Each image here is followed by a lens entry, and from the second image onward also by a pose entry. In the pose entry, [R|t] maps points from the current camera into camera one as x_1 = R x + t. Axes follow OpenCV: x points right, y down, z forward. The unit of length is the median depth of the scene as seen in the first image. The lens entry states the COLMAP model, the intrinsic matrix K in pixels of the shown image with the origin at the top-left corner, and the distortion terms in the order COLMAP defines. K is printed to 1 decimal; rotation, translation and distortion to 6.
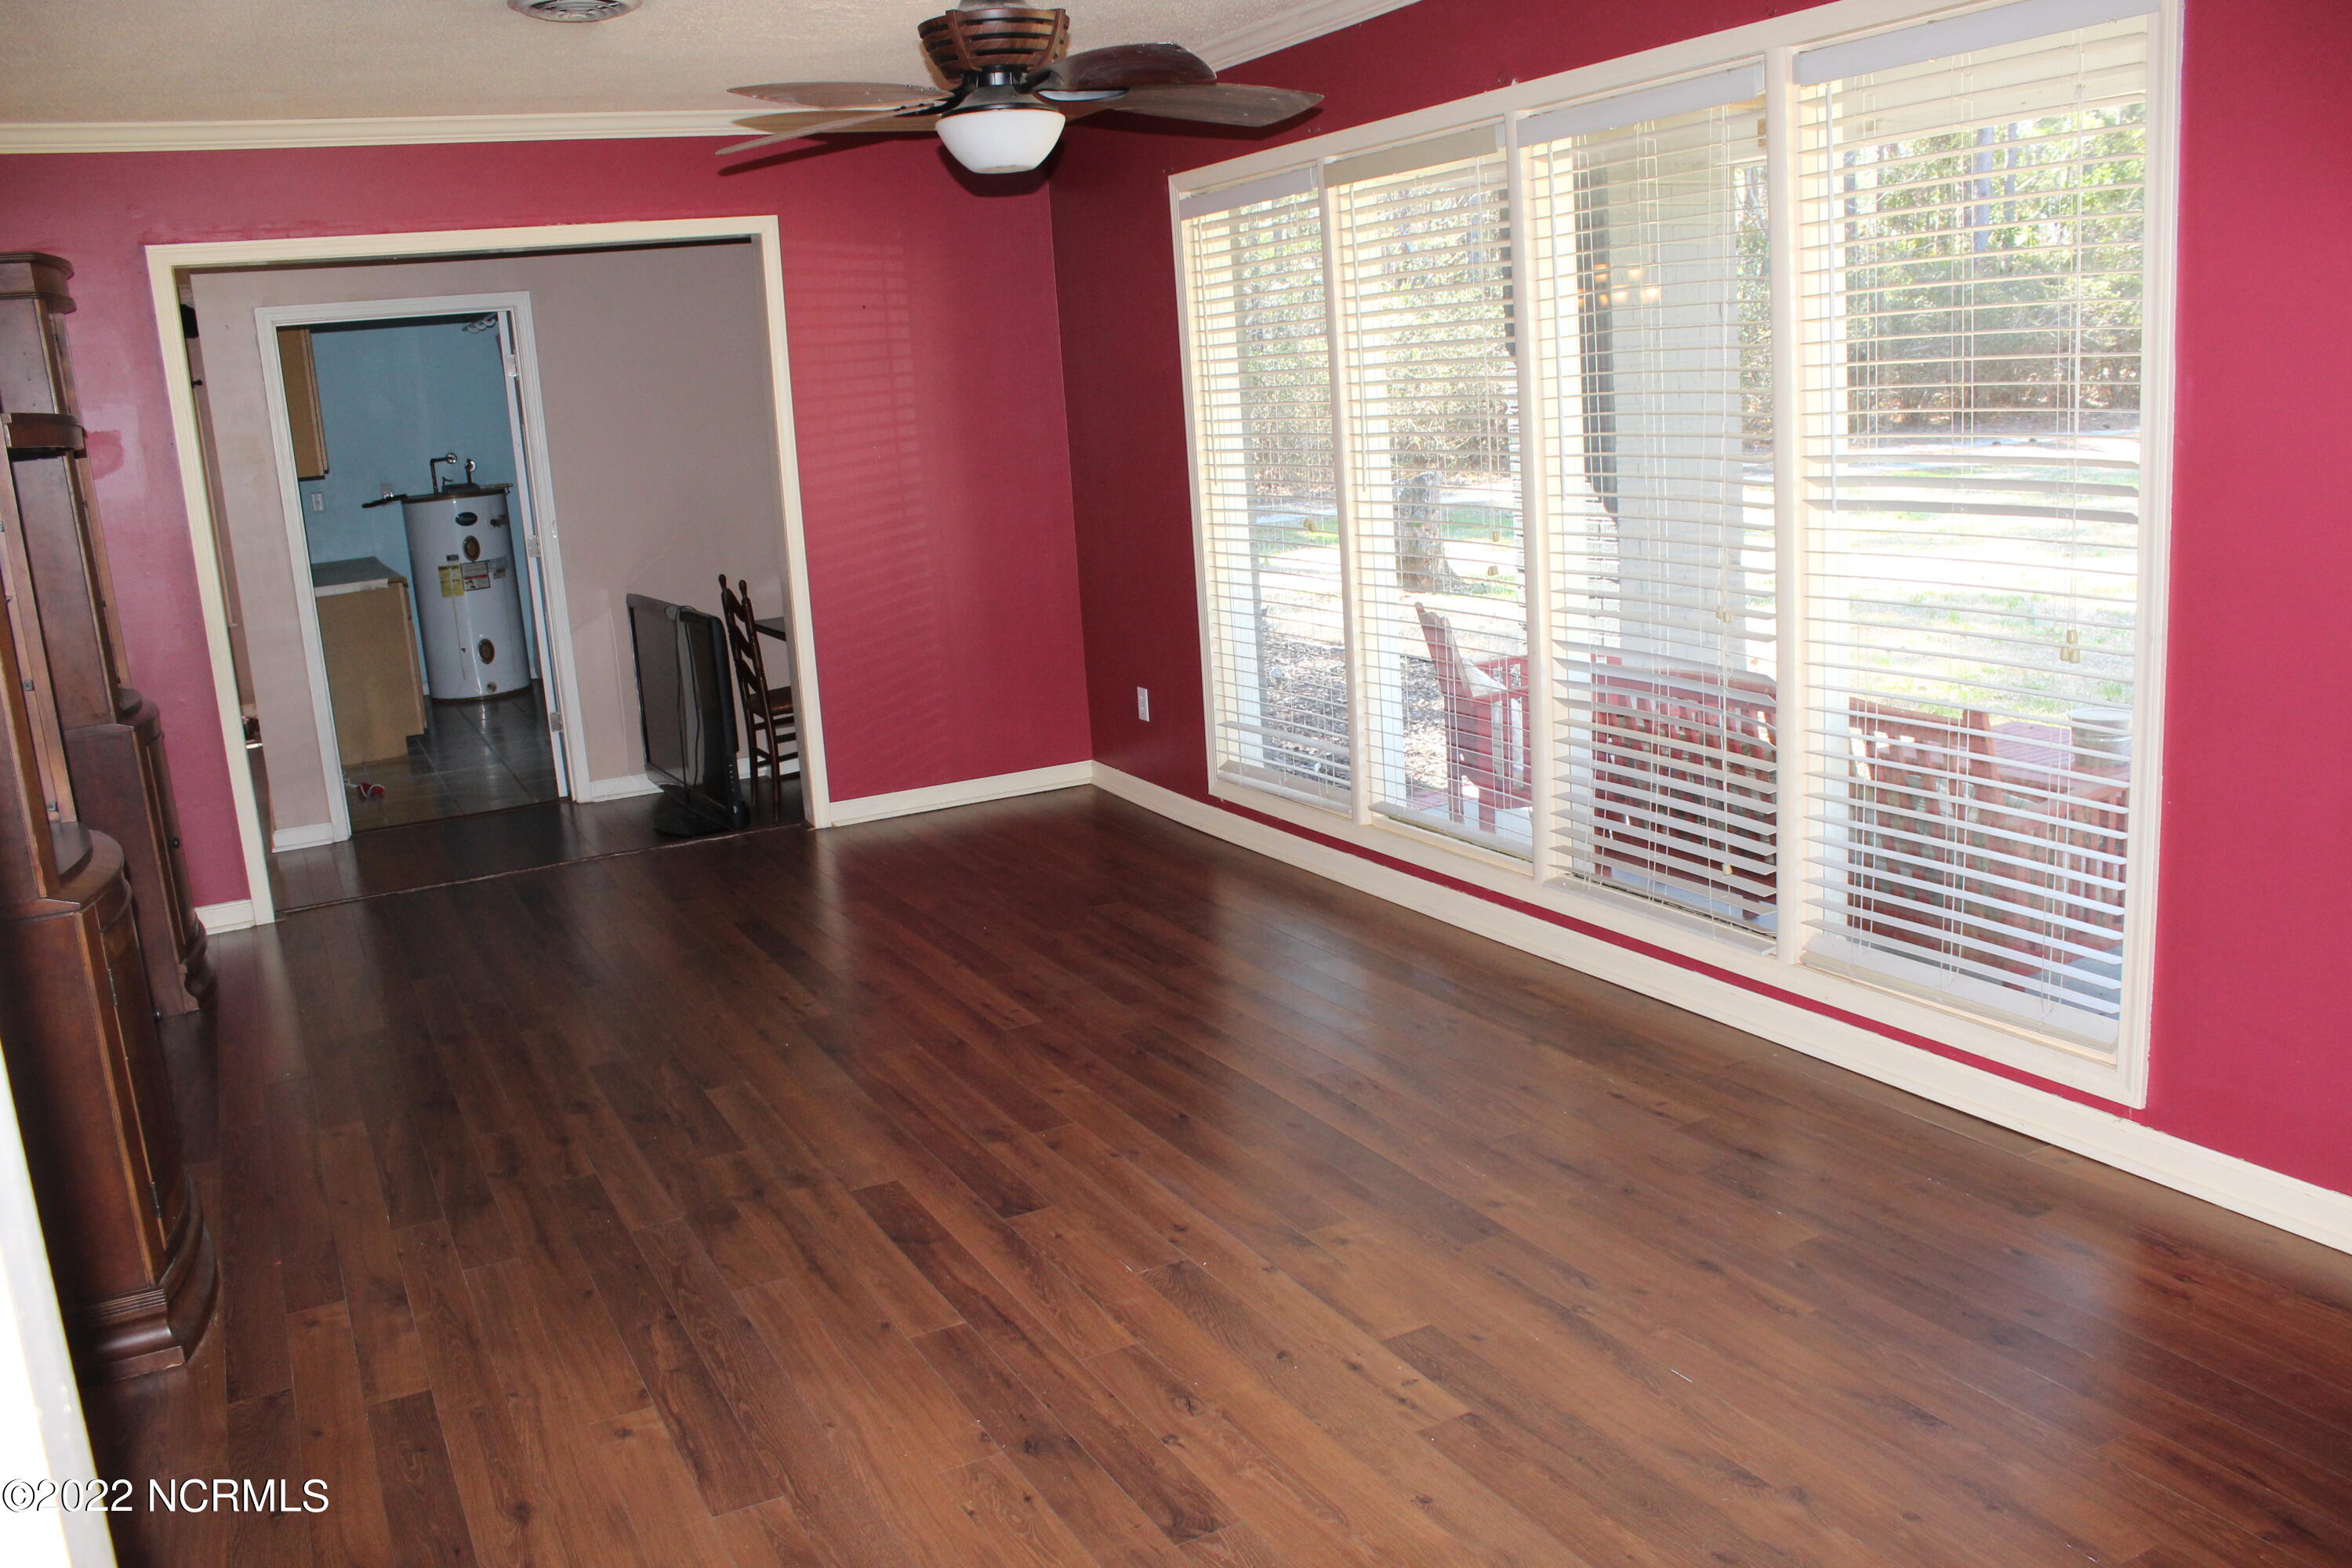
lens RADIAL K [[1938.1, 0, 1176.0], [0, 1938.1, 784.0], [0, 0, 1]] dist [-0.171104, 0.157499]
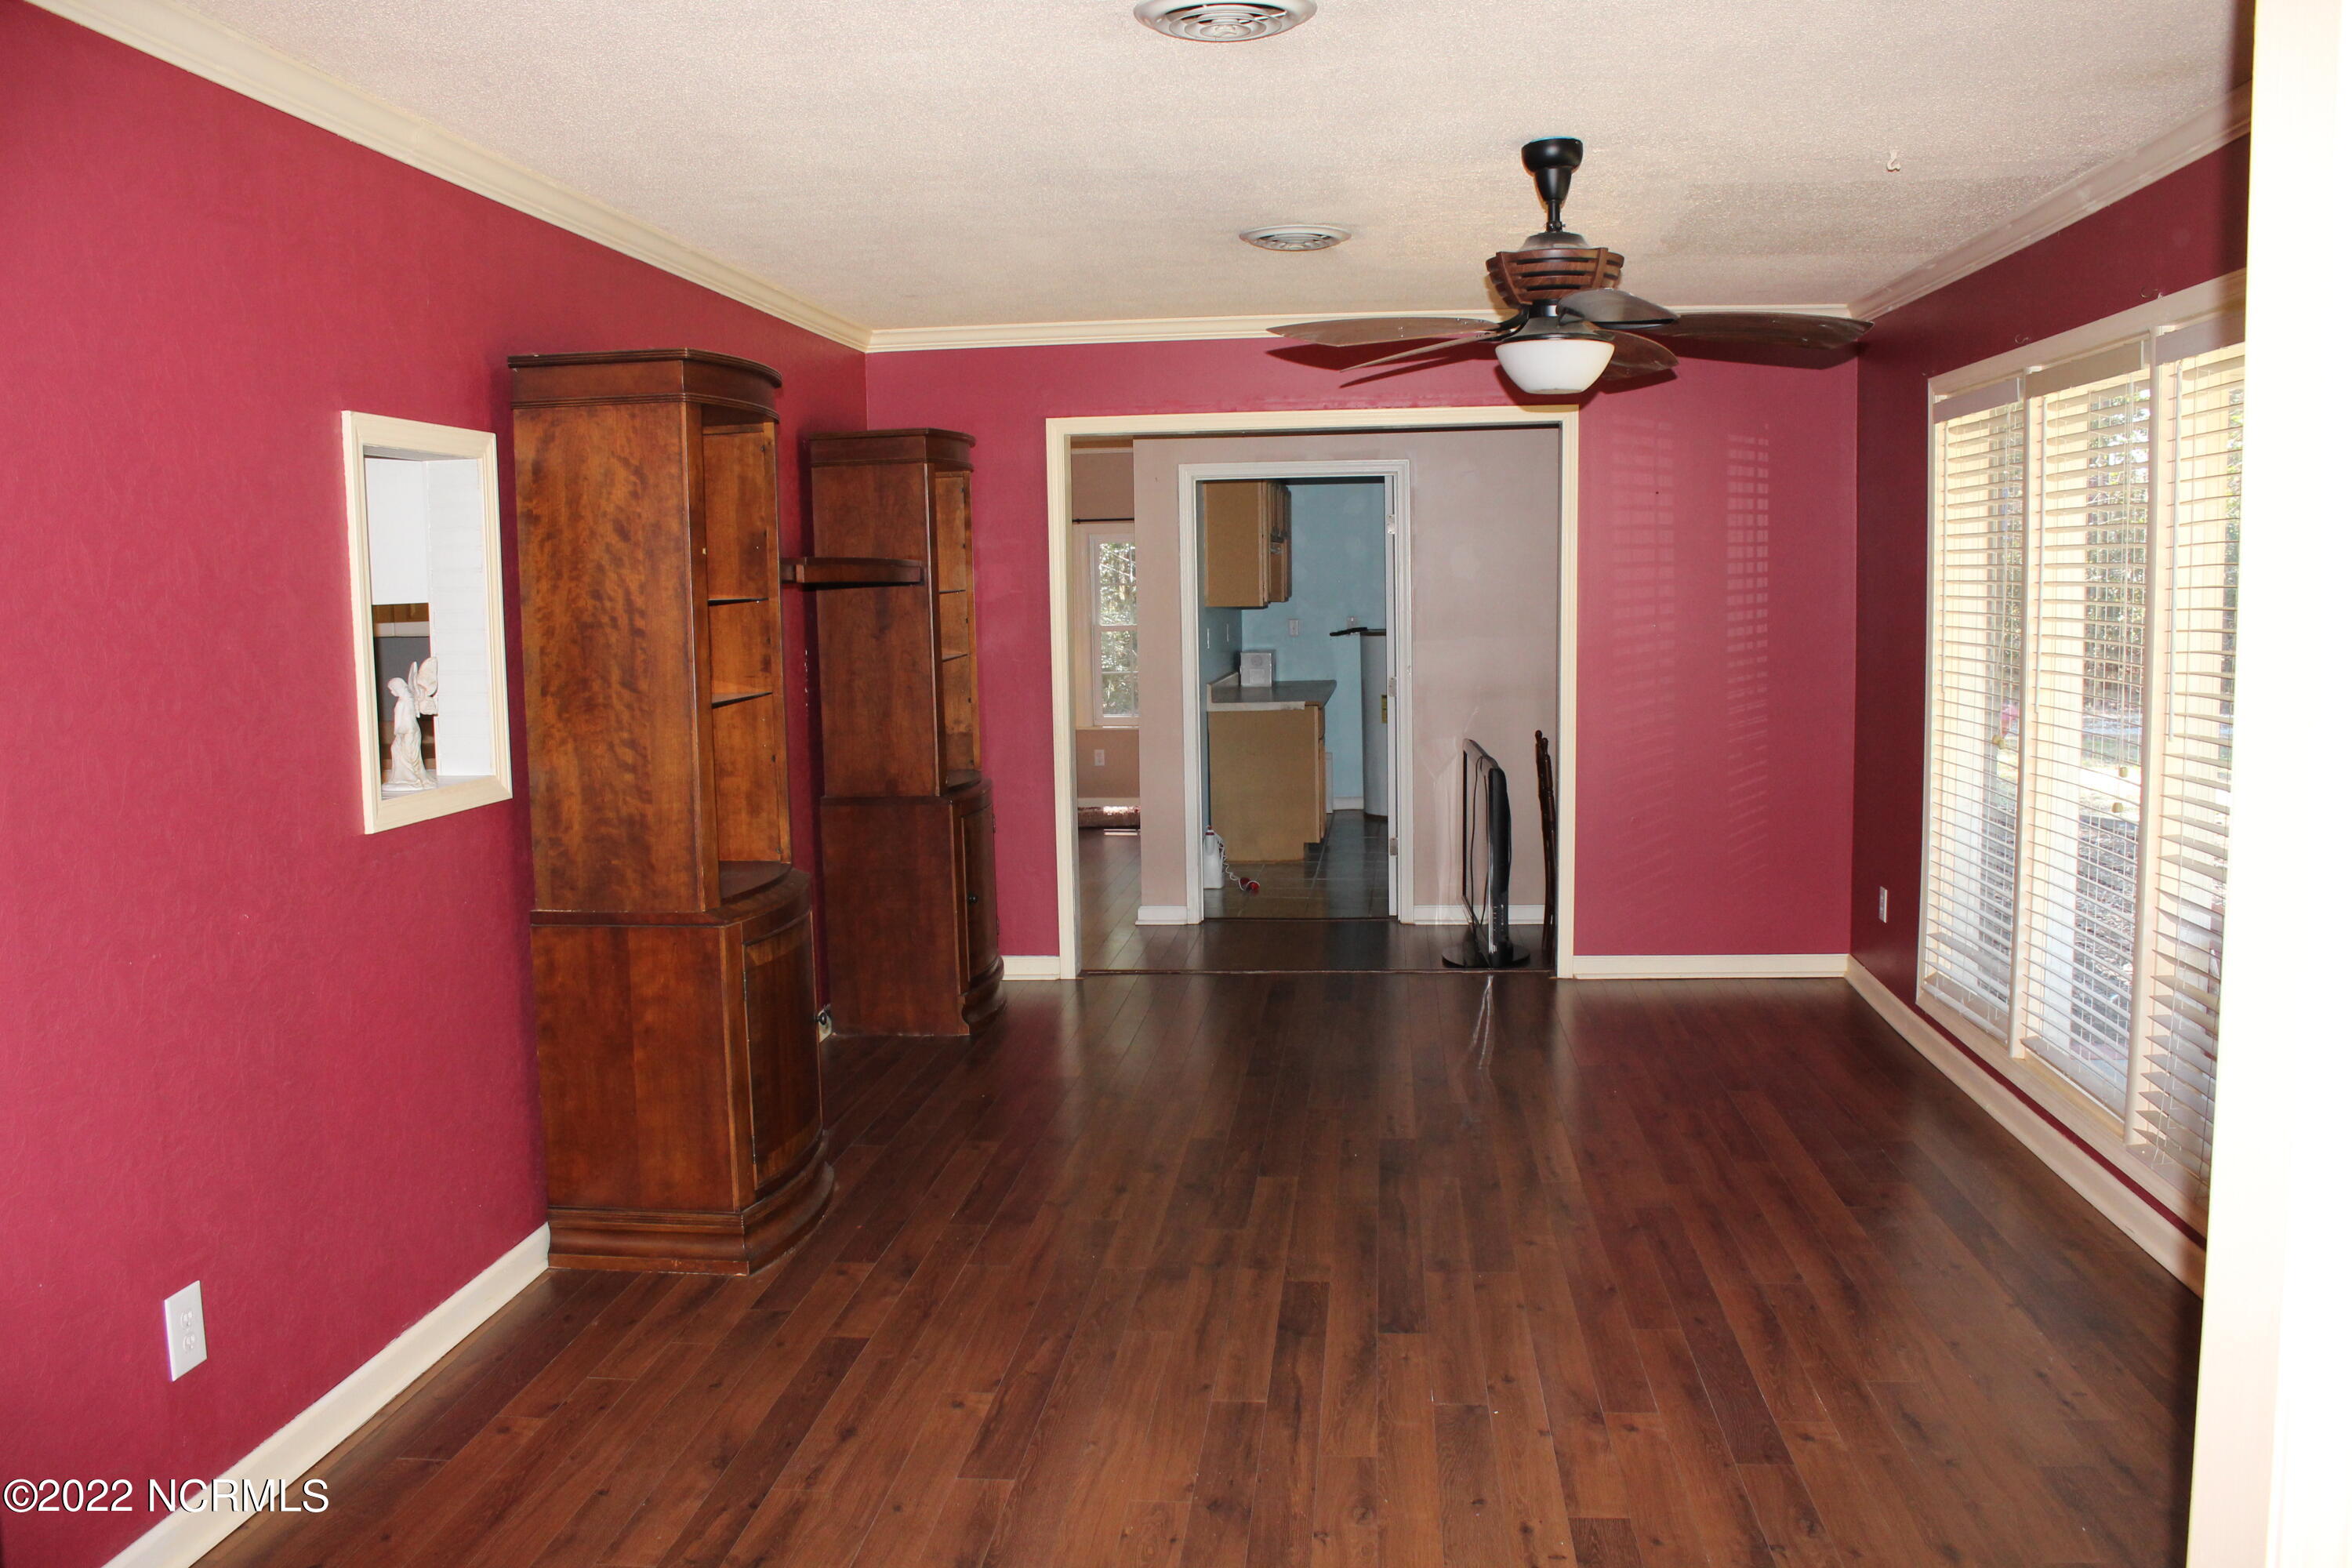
lens RADIAL K [[1938.1, 0, 1176.0], [0, 1938.1, 784.0], [0, 0, 1]] dist [-0.171104, 0.157499]
pose [[0.837443, 0.109525, -0.535438, 0.329363], [-0.148777, 0.988400, -0.030514, -0.031797], [0.525884, 0.105214, 0.844023, -0.021592]]
